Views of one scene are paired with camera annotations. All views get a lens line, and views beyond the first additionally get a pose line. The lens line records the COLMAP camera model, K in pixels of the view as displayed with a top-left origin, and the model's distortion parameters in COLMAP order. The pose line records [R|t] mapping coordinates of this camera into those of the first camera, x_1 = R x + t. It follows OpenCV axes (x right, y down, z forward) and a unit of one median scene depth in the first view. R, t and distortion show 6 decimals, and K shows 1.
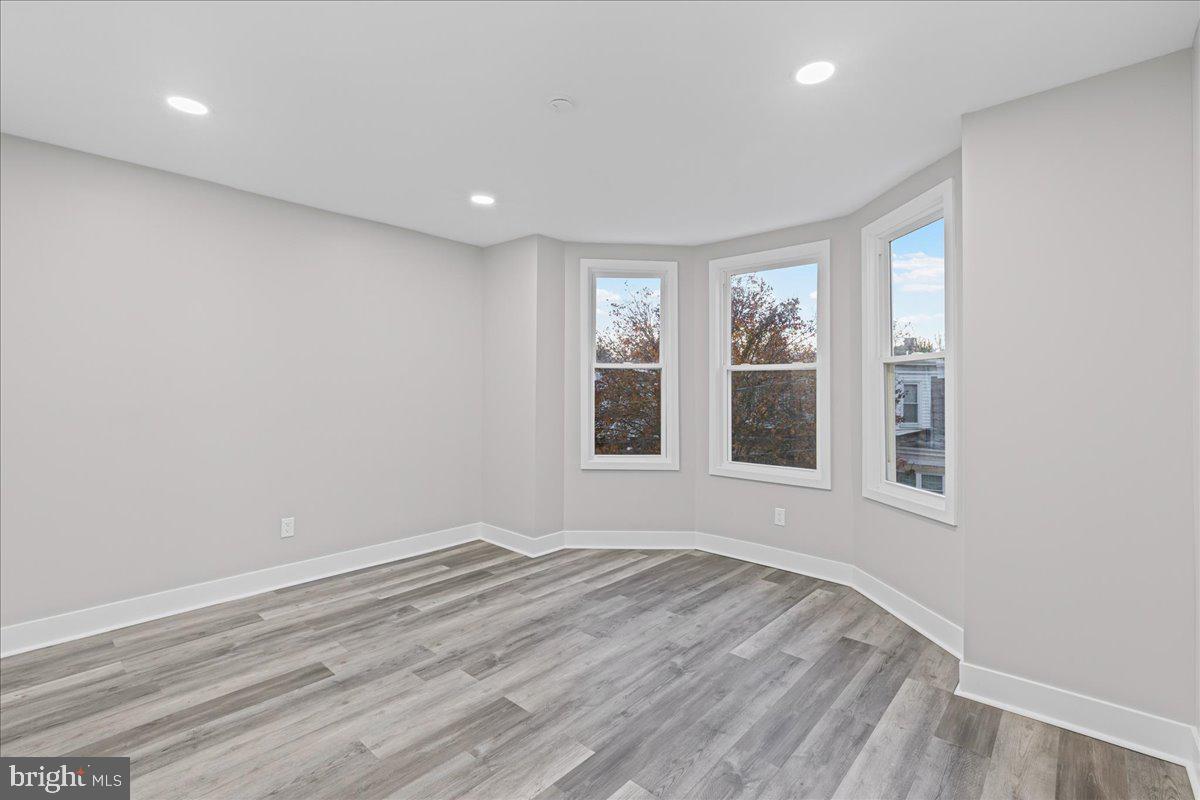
lens RADIAL K [[543.3, 0, 609.4], [0, 543.3, 388.6], [0, 0, 1]] dist [-0.001607, -0.000093]
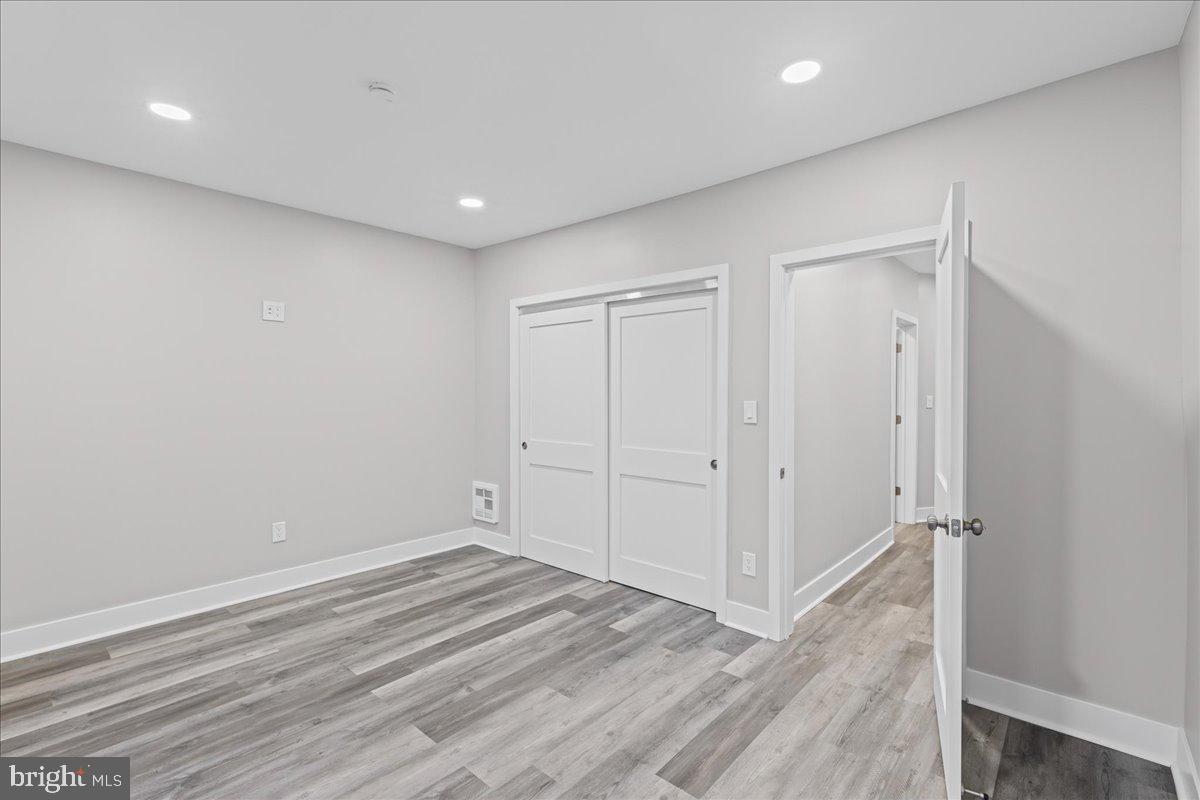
lens RADIAL K [[534.7, 0, 601.6], [0, 534.7, 386.5], [0, 0, 1]] dist [0.002764, 0.000128]
pose [[-0.999994, -0.003340, 0.000444, -0.428360], [-0.003343, 0.999979, -0.005518, -0.005555], [-0.000426, -0.005520, -0.999985, 1.741551]]
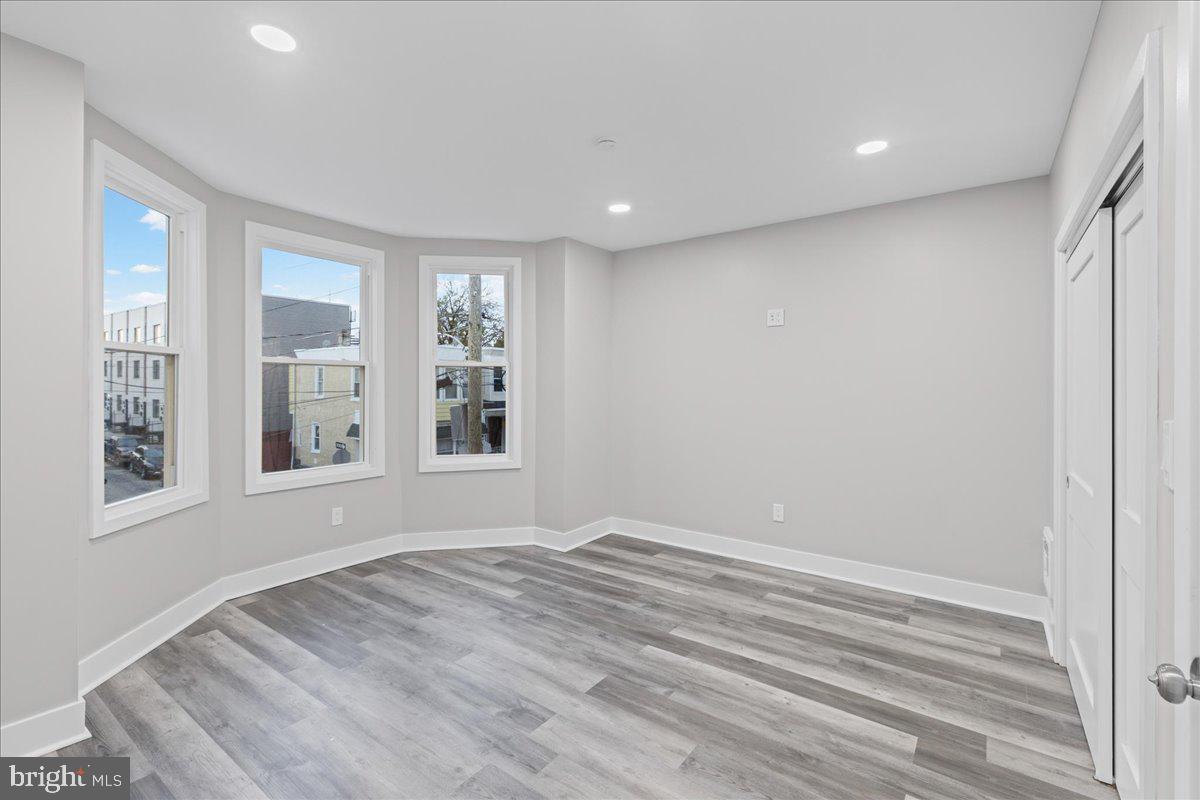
lens RADIAL K [[530.1, 0, 604.0], [0, 530.1, 384.3], [0, 0, 1]] dist [-0.000581, 0.000077]
pose [[-0.102215, -0.000268, 0.994762, -1.097743], [-0.004882, 0.999988, -0.000232, -0.006159], [-0.994750, -0.004880, -0.102215, 0.995224]]
